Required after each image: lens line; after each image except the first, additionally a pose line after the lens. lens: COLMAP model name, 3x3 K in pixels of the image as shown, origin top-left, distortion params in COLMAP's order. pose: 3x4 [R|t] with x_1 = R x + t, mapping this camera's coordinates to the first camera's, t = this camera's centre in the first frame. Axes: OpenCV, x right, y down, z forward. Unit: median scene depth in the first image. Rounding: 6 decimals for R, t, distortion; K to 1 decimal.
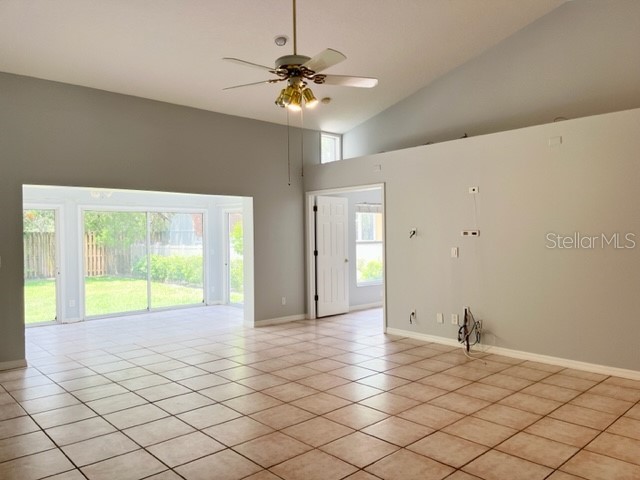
lens RADIAL K [[479.3, 0, 324.8], [0, 479.3, 240.5], [0, 0, 1]] dist [0.062325, -0.086175]
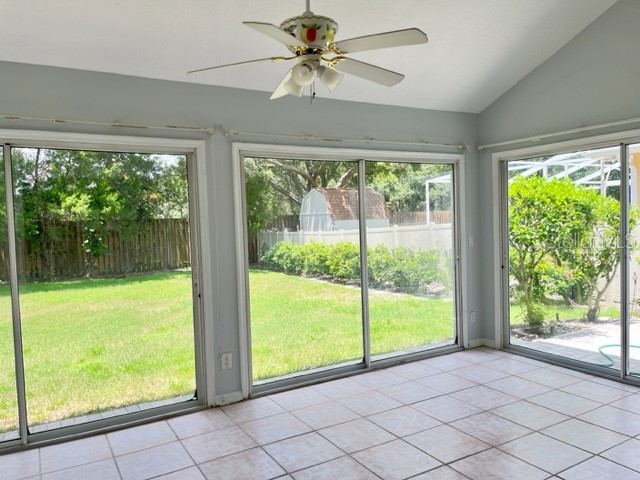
lens RADIAL K [[479.3, 0, 318.8], [0, 479.3, 242.6], [0, 0, 1]] dist [0.062325, -0.086175]
pose [[0.974436, -0.011144, -0.224387, -0.123866], [0.019579, 0.999181, 0.035399, 0.001690], [0.223809, -0.038887, 0.973857, 0.215344]]
